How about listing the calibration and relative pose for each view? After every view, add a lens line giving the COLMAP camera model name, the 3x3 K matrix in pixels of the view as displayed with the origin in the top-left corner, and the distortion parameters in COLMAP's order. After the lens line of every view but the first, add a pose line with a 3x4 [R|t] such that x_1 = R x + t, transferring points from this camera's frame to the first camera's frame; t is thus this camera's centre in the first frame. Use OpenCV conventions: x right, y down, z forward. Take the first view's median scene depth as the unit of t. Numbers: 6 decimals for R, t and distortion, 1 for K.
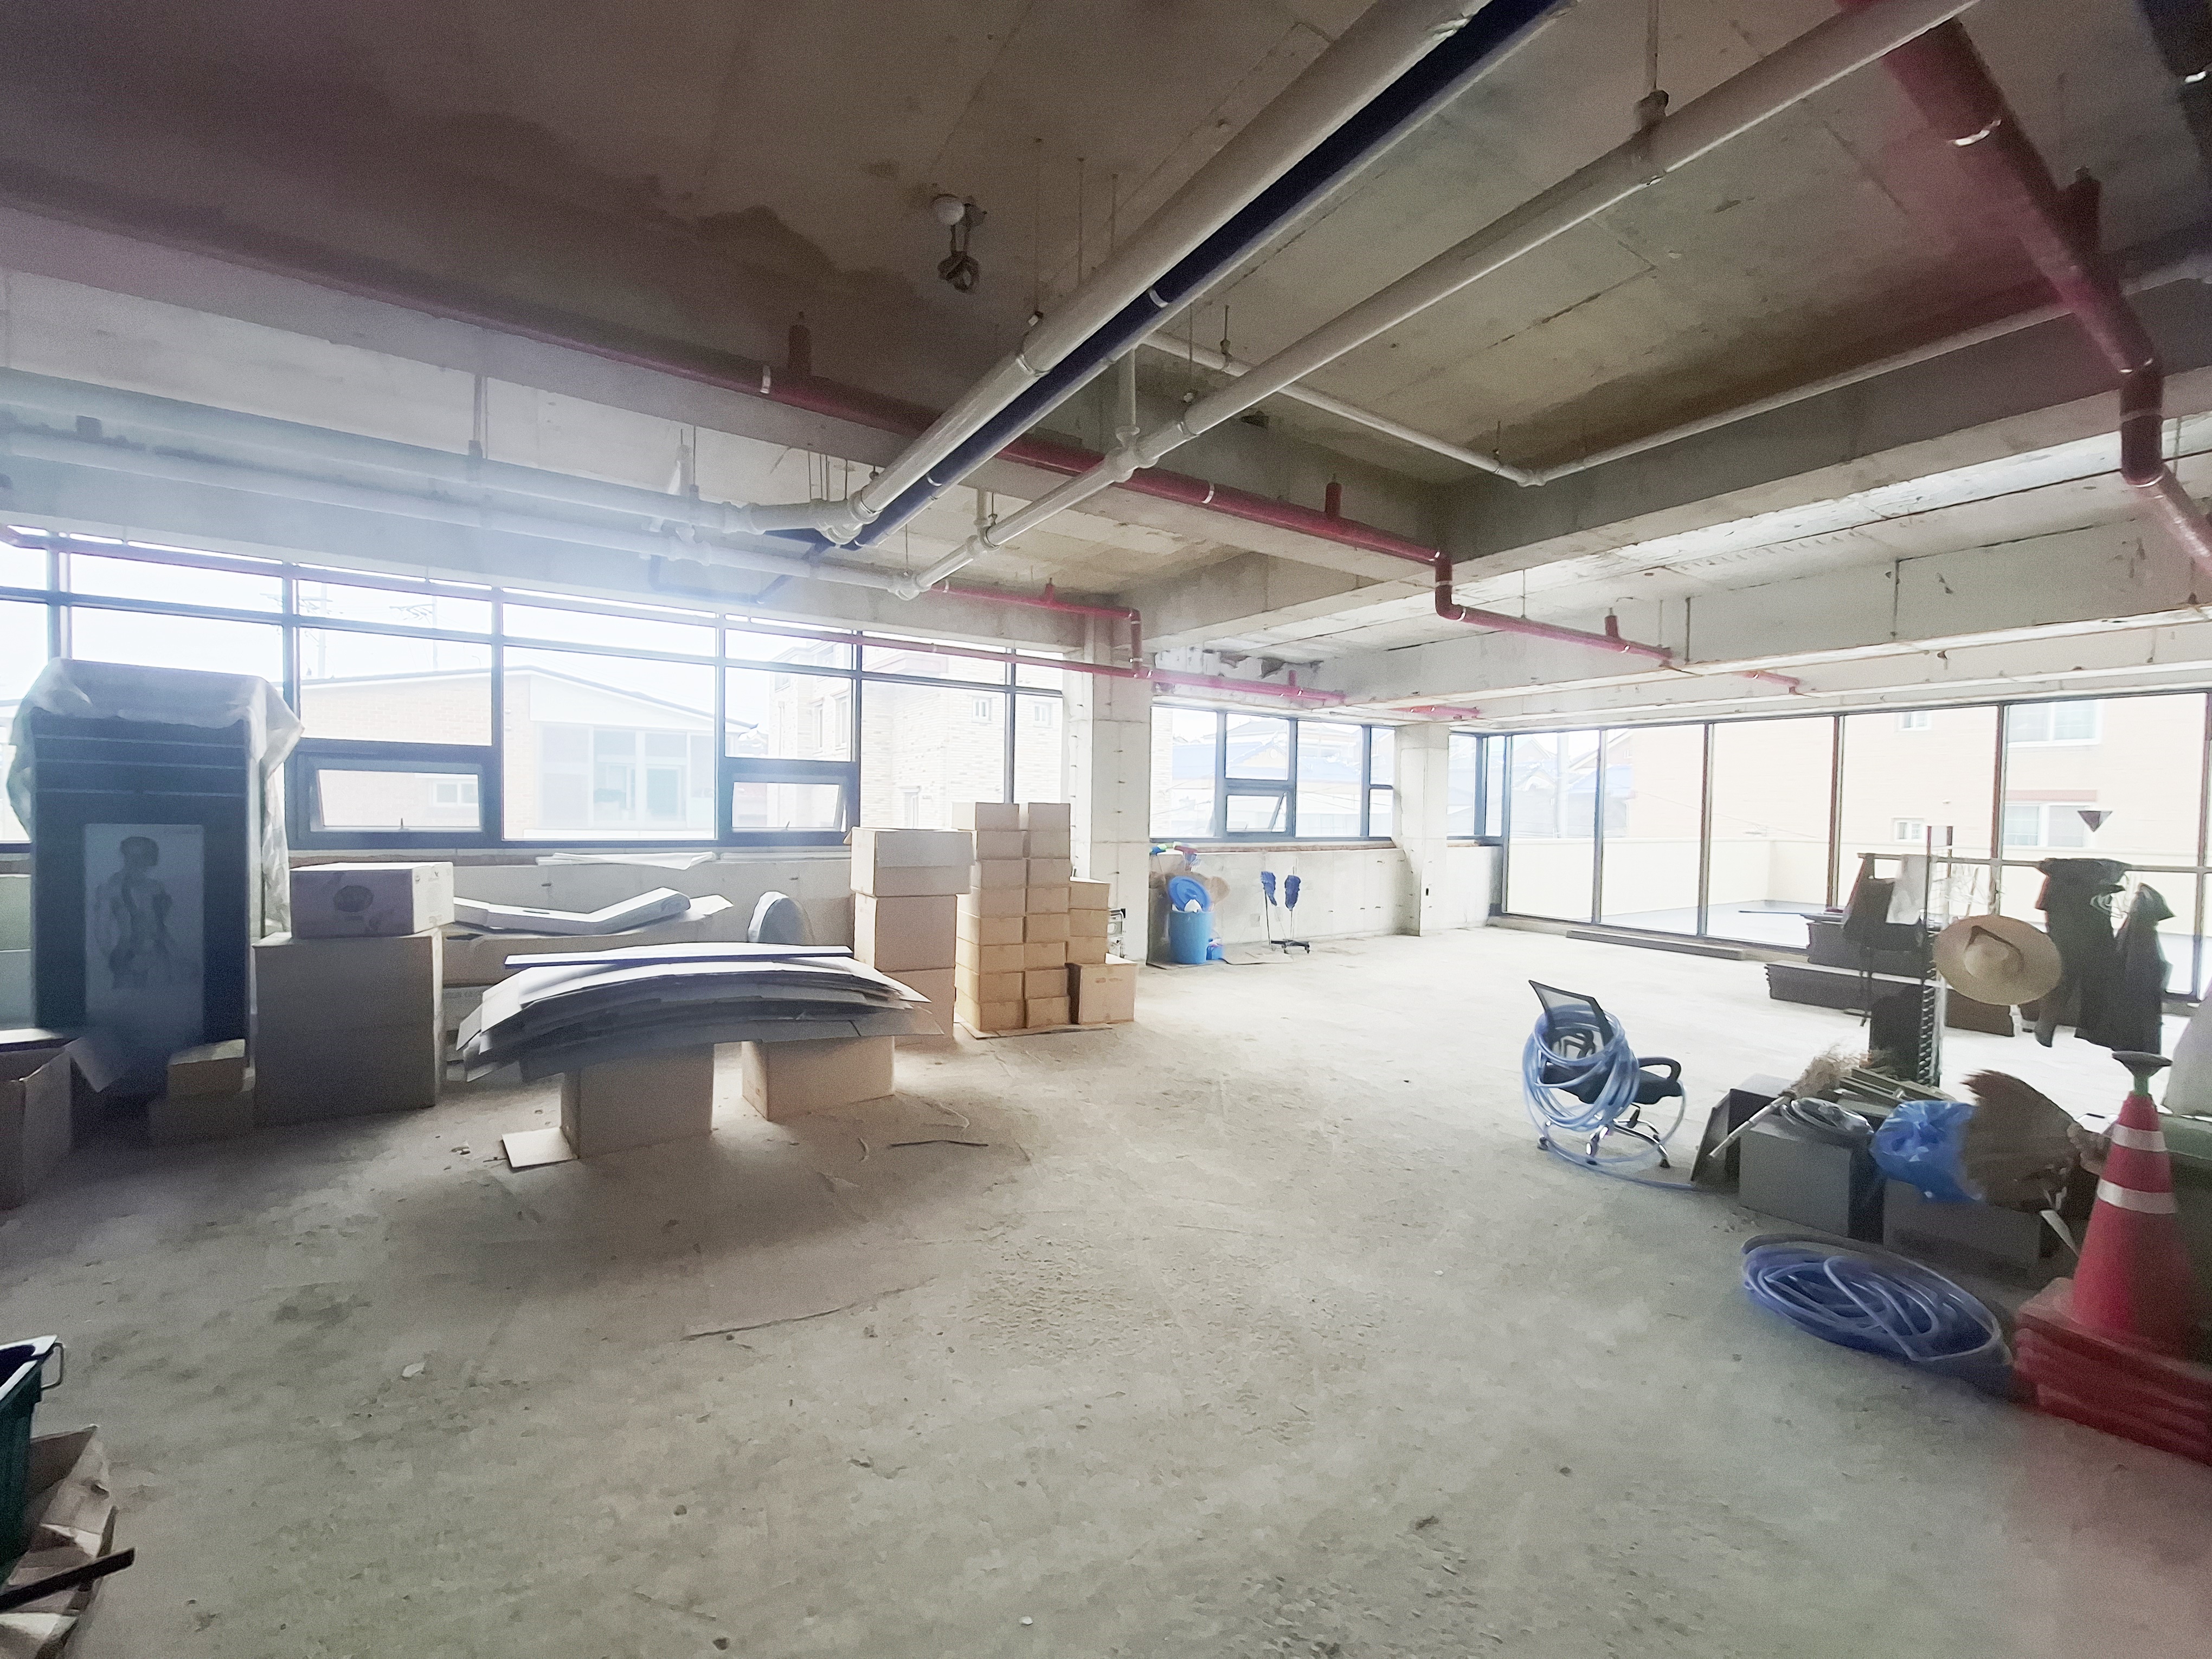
lens RADIAL K [[872.0, 0, 1119.6], [0, 872.0, 827.3], [0, 0, 1]] dist [-0.006704, 0.000335]
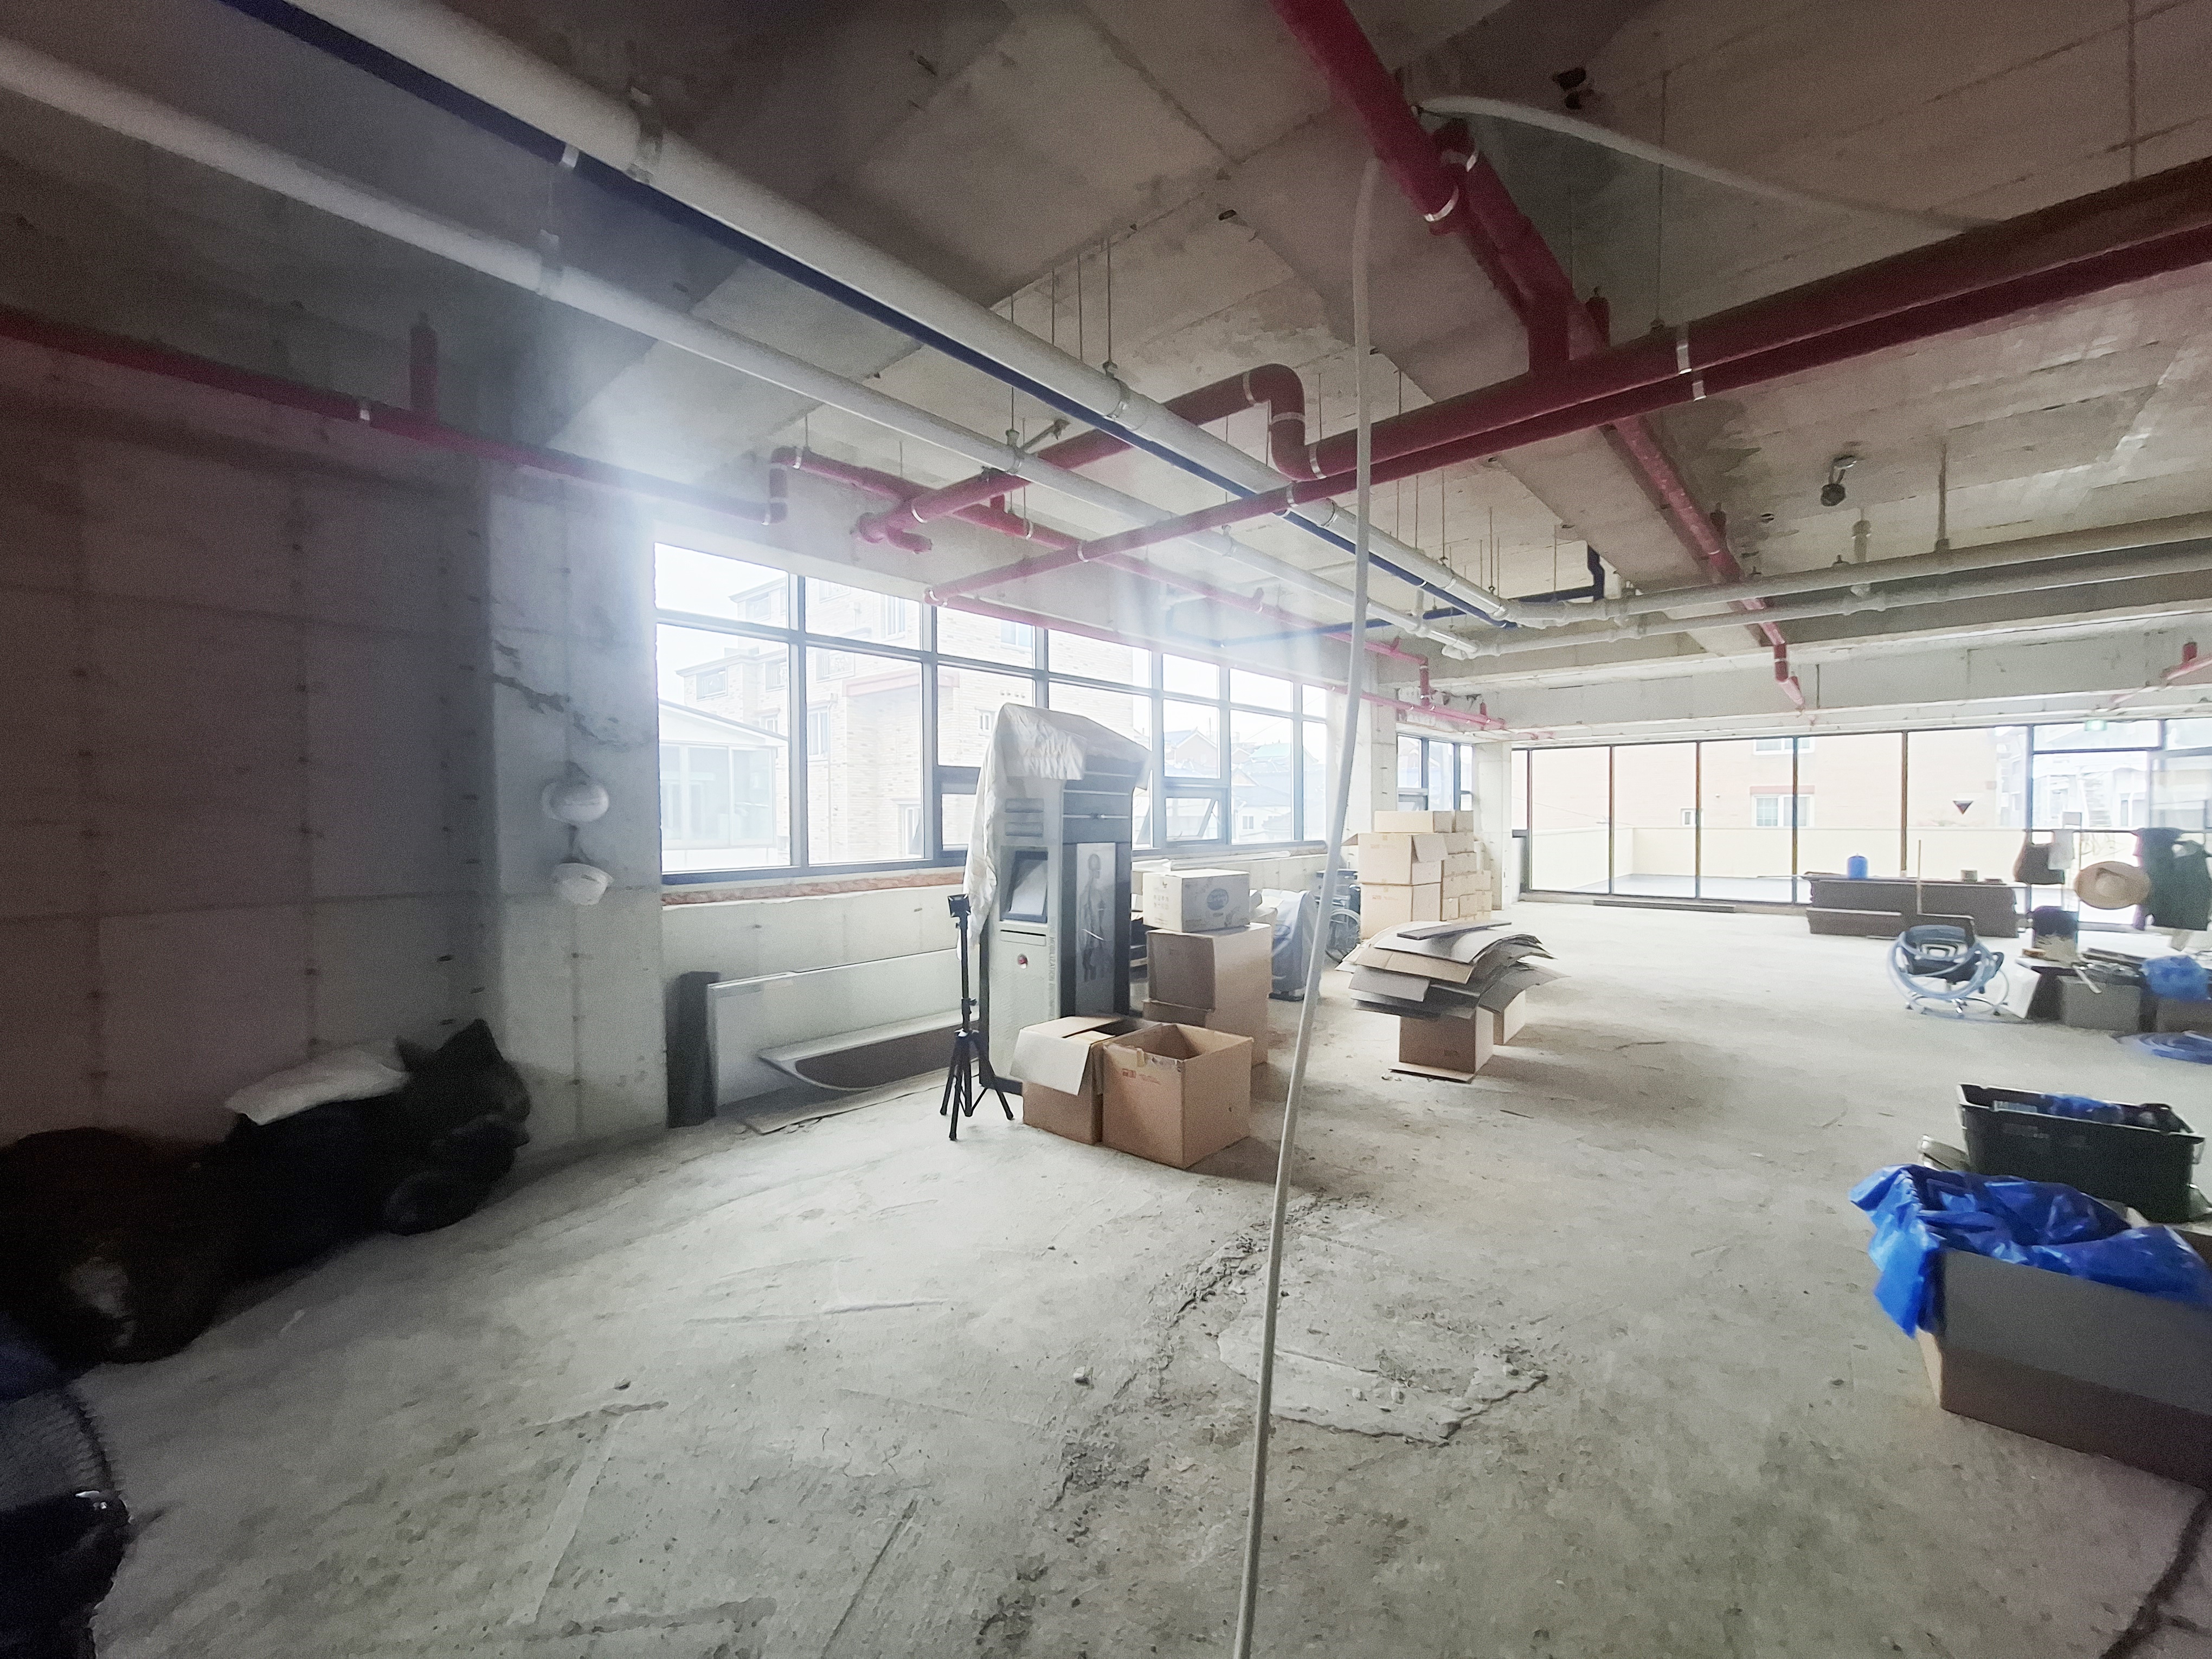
lens RADIAL K [[872.0, 0, 1093.5], [0, 872.0, 829.9], [0, 0, 1]] dist [-0.006704, 0.000335]
pose [[0.964707, -0.026944, 0.261945, -1.315735], [0.027727, 0.999615, 0.000706, -0.020385], [-0.261863, 0.006582, 0.965083, -0.153698]]
